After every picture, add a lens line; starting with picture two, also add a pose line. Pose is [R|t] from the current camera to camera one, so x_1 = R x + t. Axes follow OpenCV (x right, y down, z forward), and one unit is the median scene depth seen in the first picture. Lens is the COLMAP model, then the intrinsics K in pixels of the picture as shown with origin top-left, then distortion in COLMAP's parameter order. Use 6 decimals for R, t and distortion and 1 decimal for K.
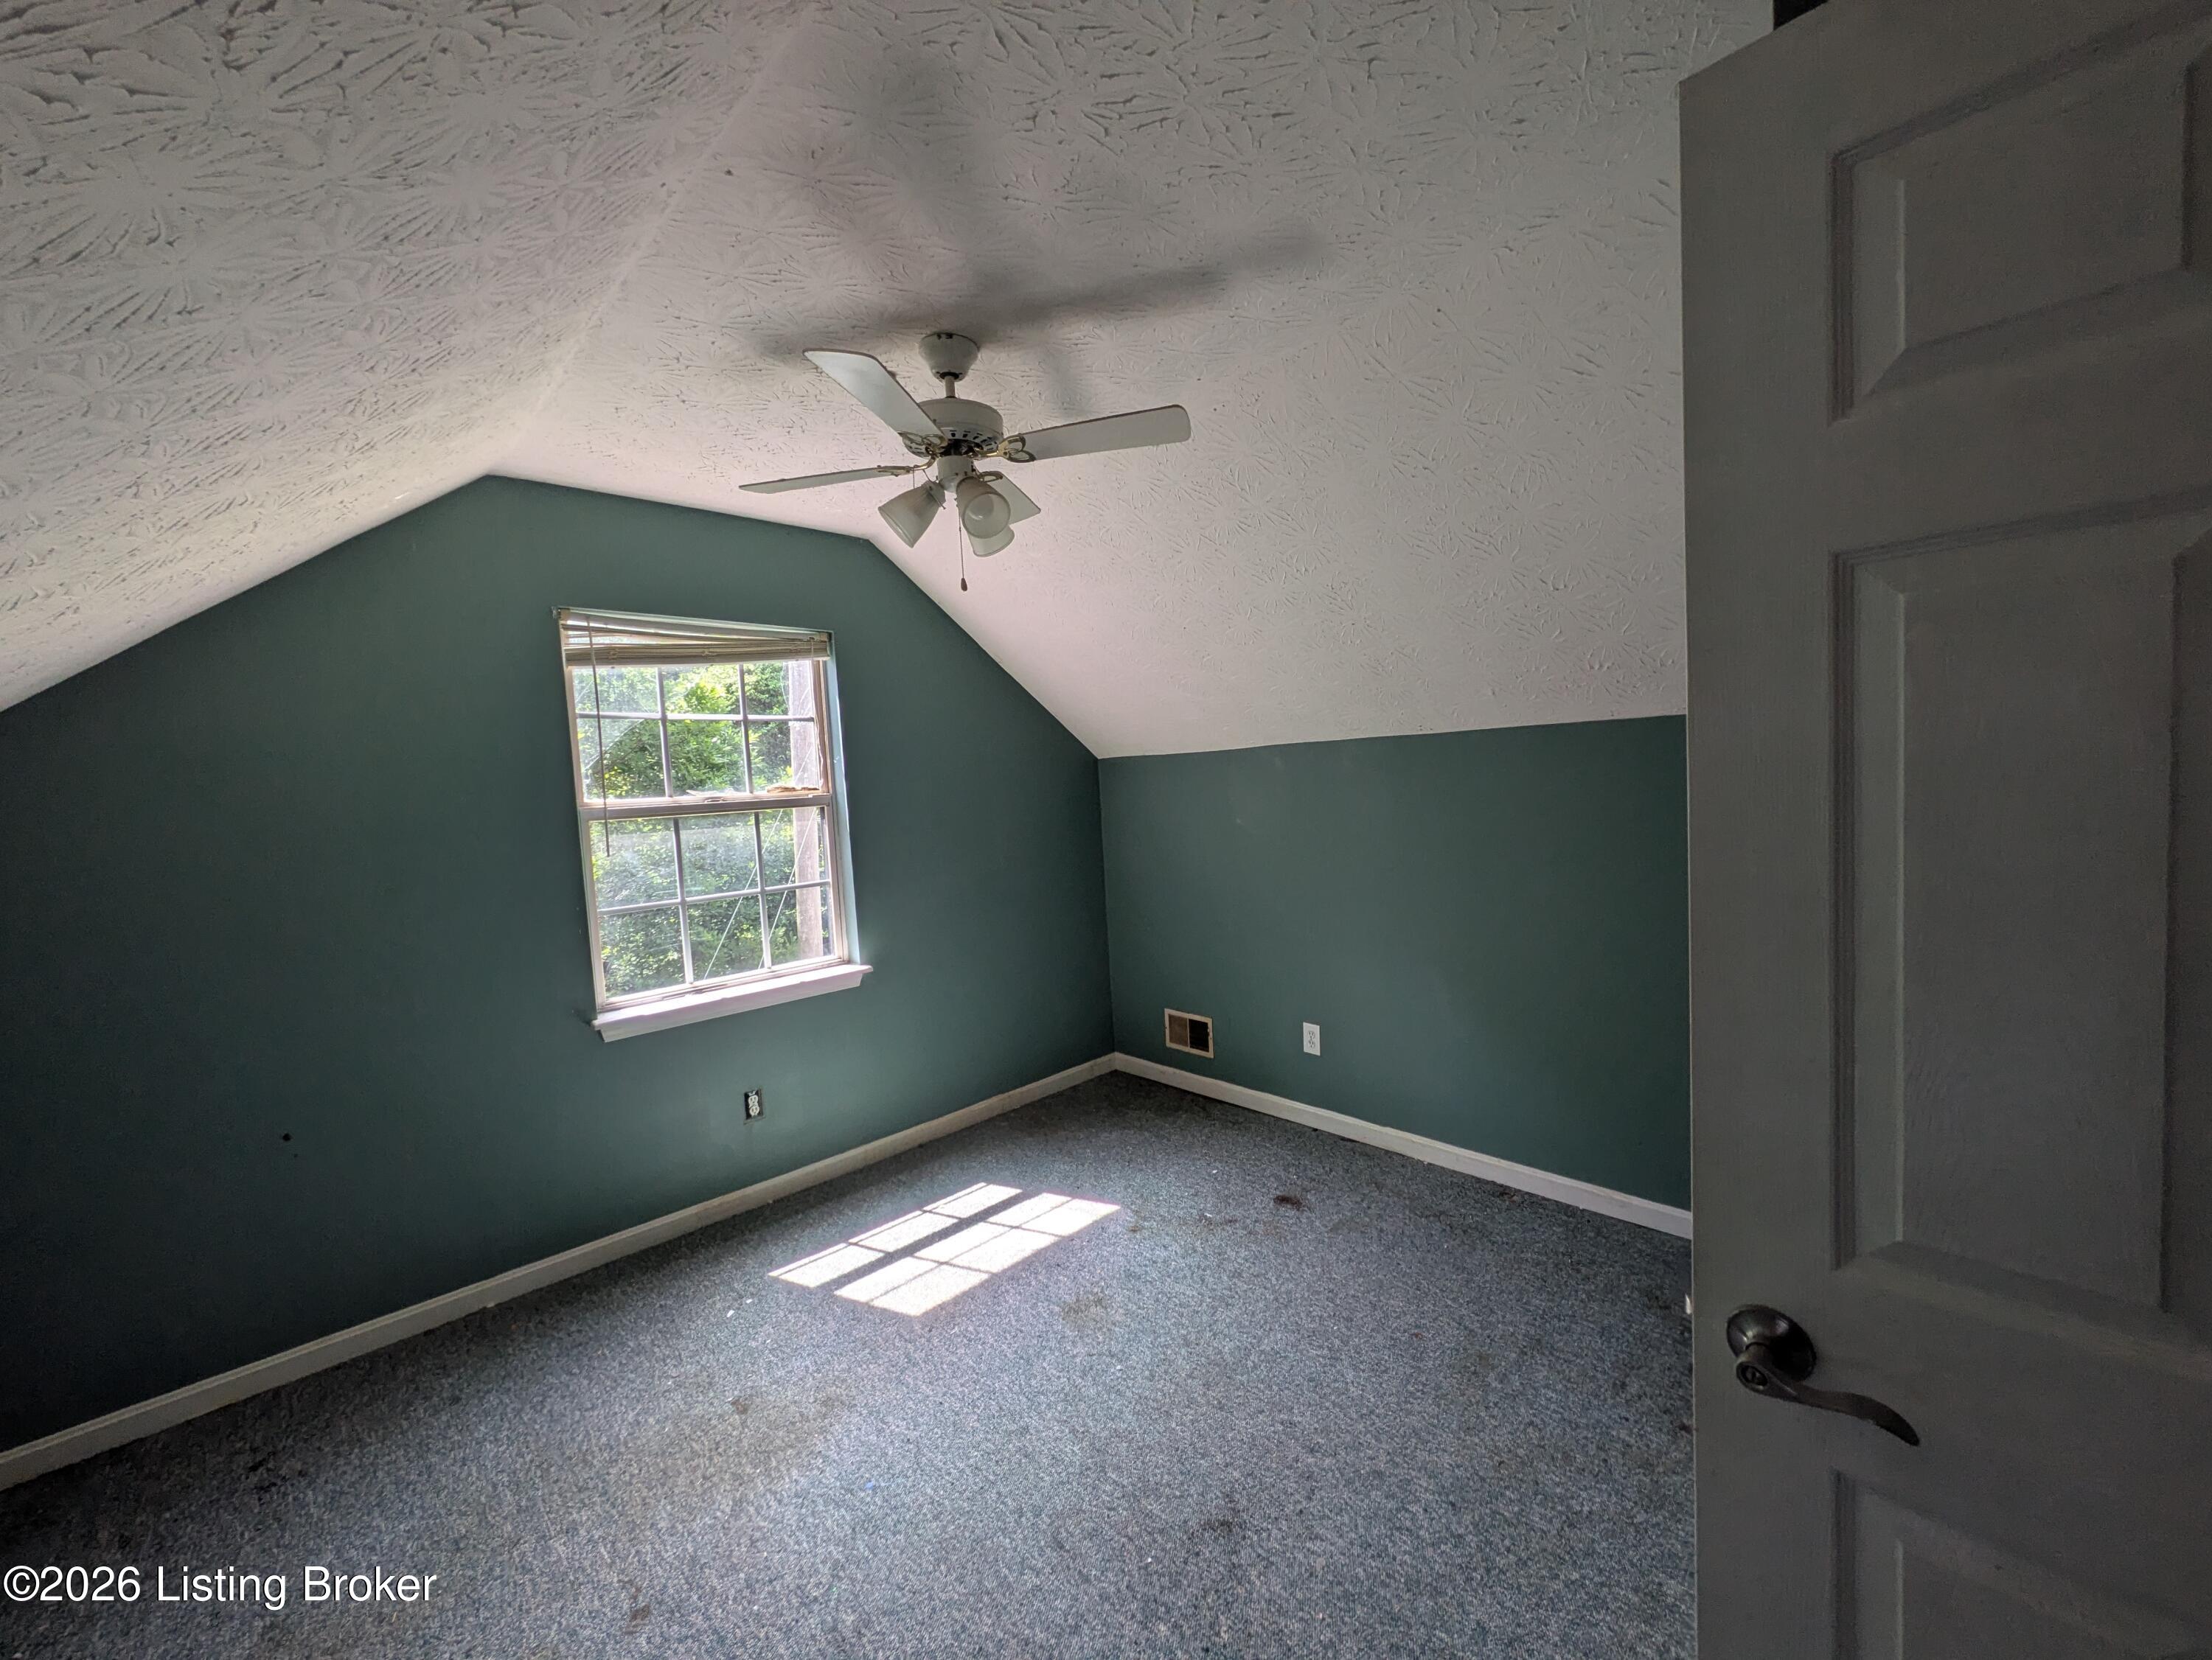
lens RADIAL K [[867.3, 0, 1104.5], [0, 867.3, 827.9], [0, 0, 1]] dist [0.000351, 0.000170]
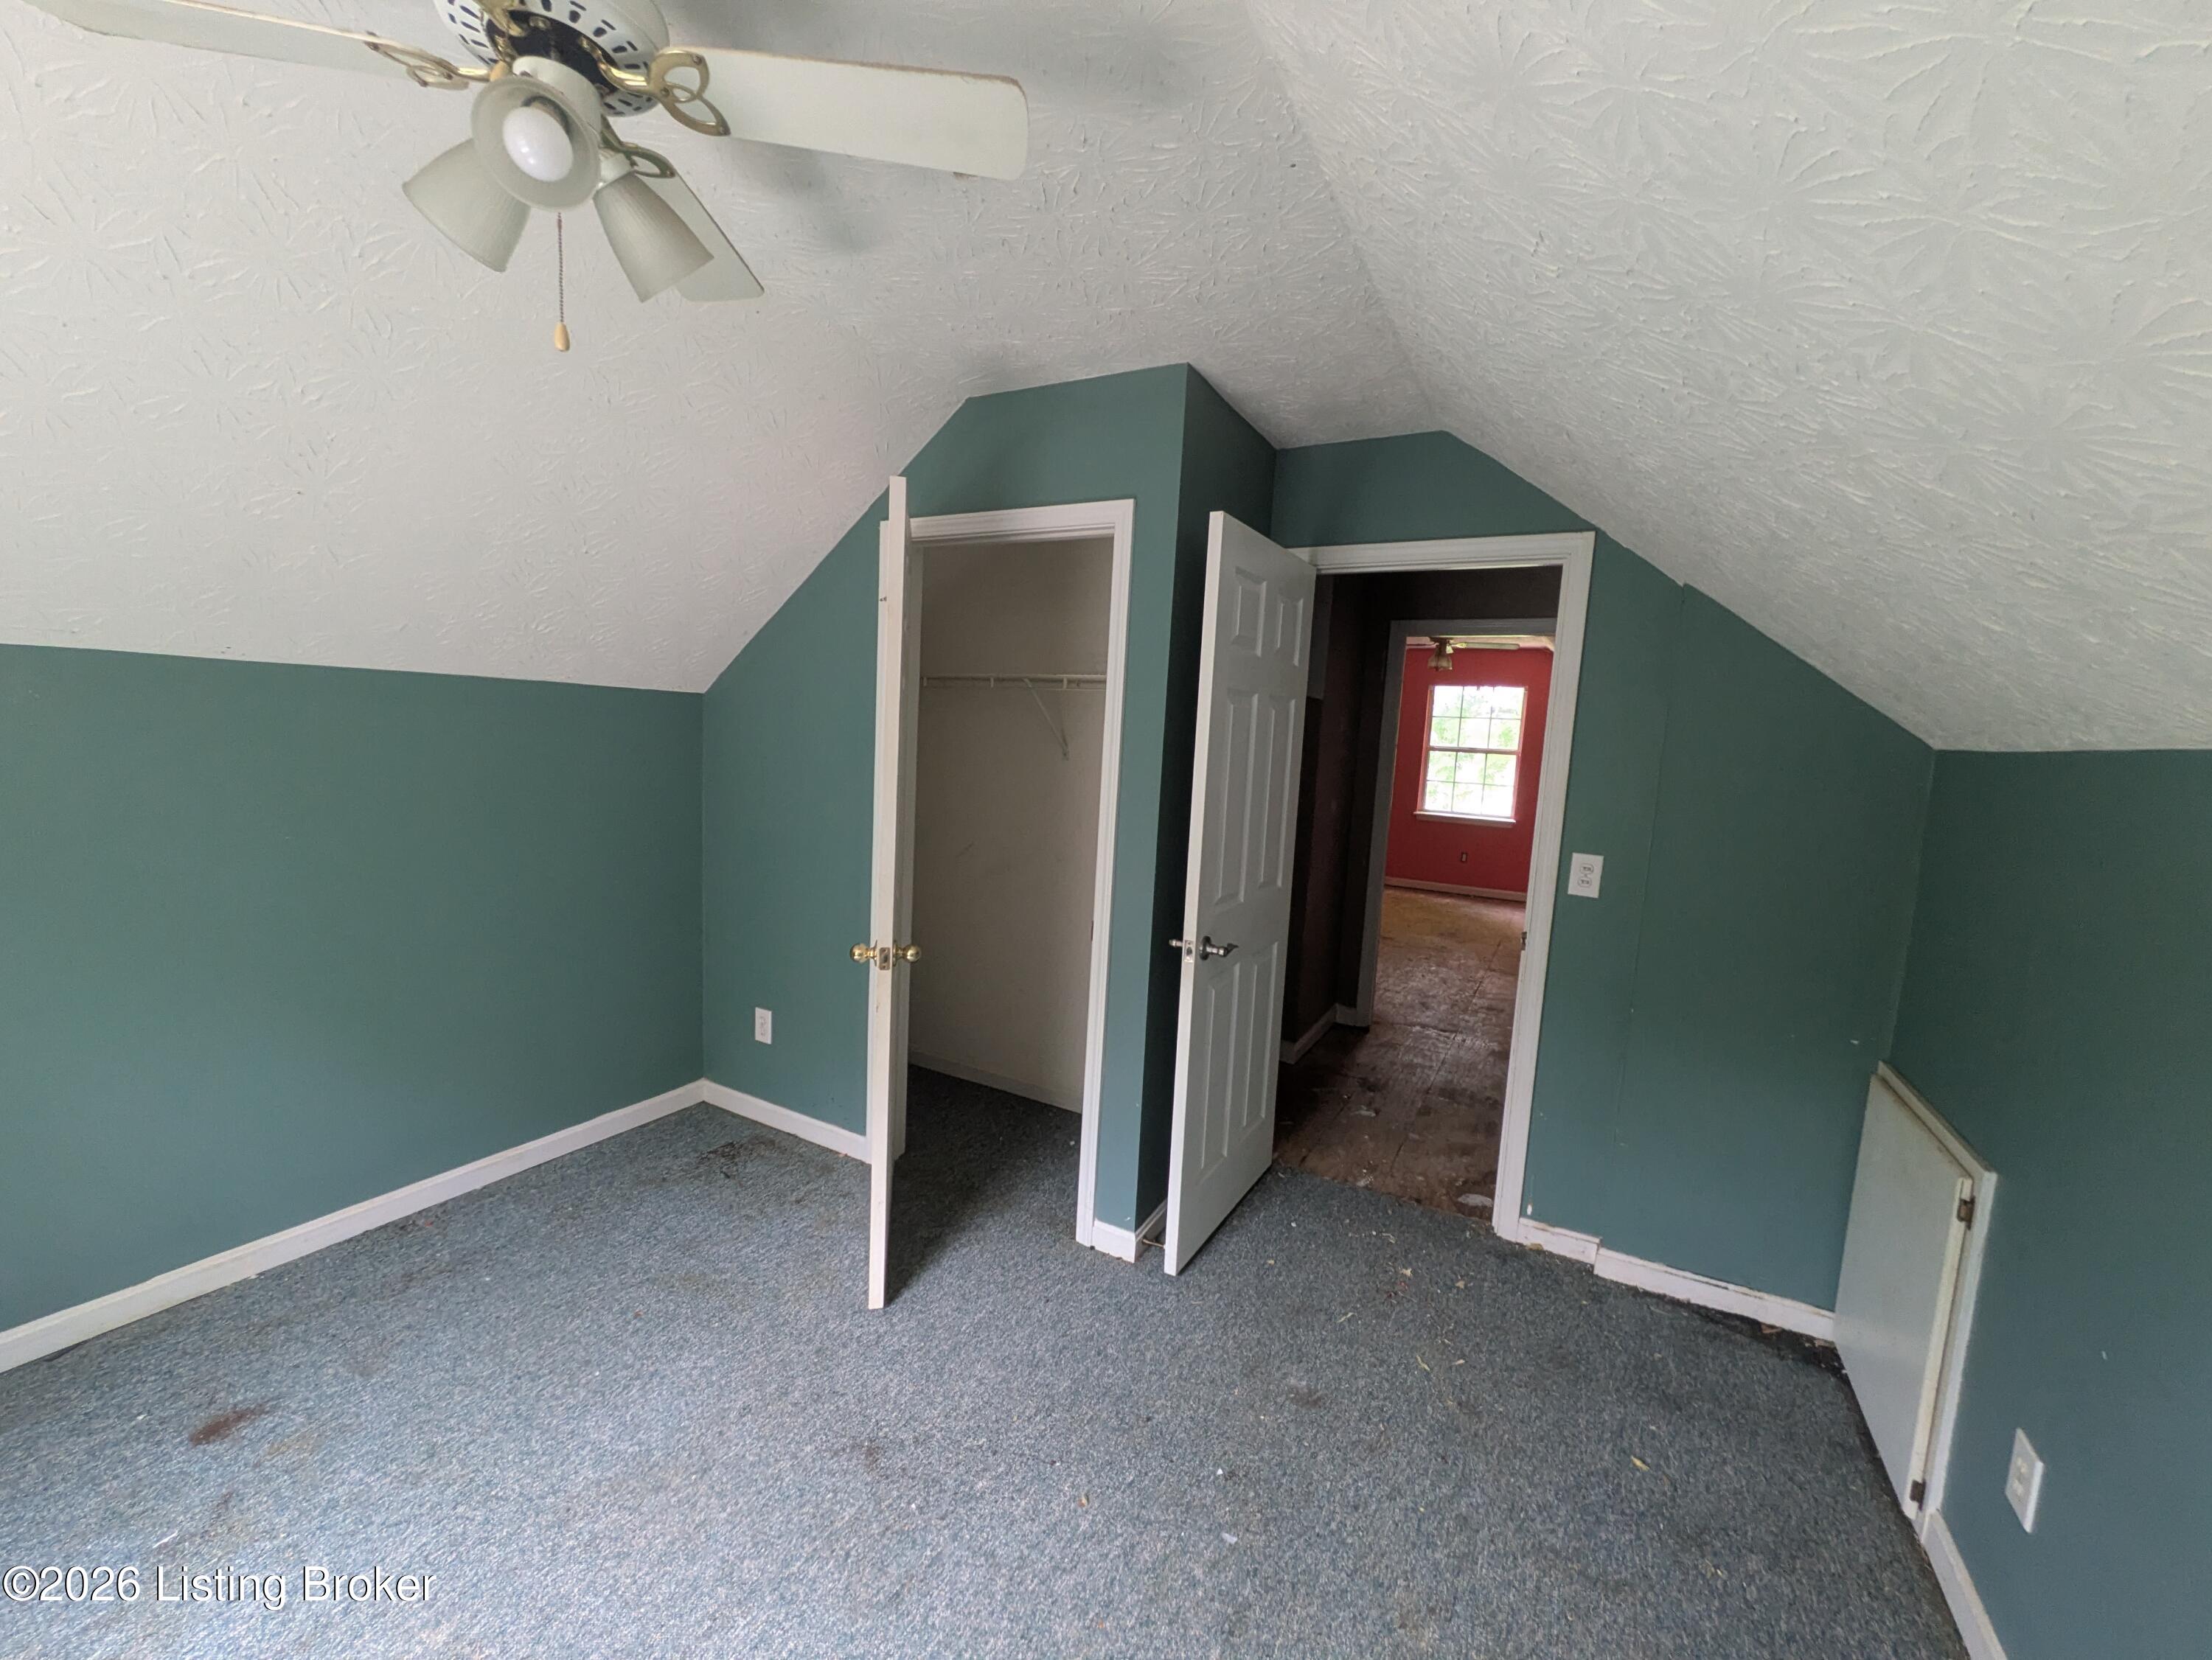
lens RADIAL K [[867.3, 0, 1104.2], [0, 867.3, 831.3], [0, 0, 1]] dist [0.000351, 0.000170]
pose [[-0.279545, -0.075517, 0.957158, -0.691893], [0.025443, 0.995969, 0.086011, -0.024447], [-0.959795, 0.048397, -0.276497, 0.762331]]
